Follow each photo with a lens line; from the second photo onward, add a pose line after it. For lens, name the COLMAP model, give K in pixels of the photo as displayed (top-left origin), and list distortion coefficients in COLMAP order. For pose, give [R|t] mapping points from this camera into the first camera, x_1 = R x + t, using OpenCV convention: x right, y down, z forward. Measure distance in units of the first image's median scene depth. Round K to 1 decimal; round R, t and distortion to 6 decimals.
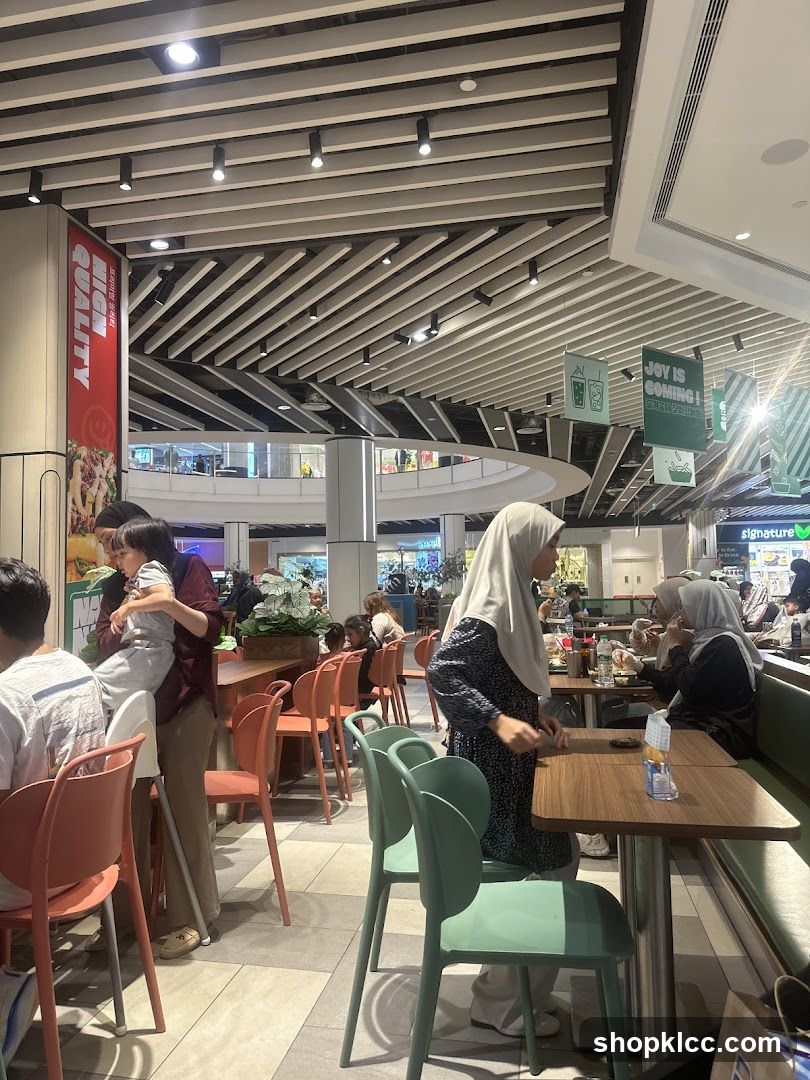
lens RADIAL K [[783.6, 0, 405.0], [0, 783.6, 540.0], [0, 0, 1]] dist [0.035205, -0.114180]
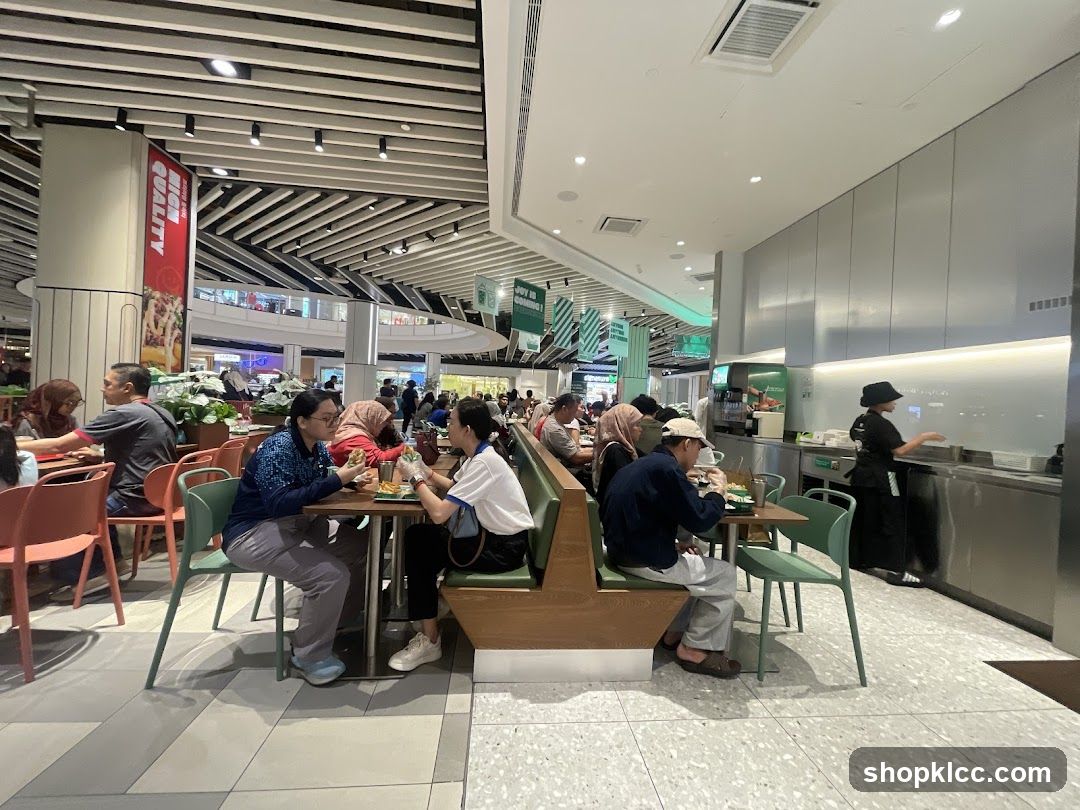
lens RADIAL K [[447.4, 0, 564.2], [0, 447.4, 402.7], [0, 0, 1]] dist [-0.051605, 0.015266]
pose [[0.941697, 0.063972, 0.330326, 0.085587], [-0.086919, 0.994687, 0.055156, -0.013940], [-0.325042, -0.080652, 0.942254, -0.099274]]
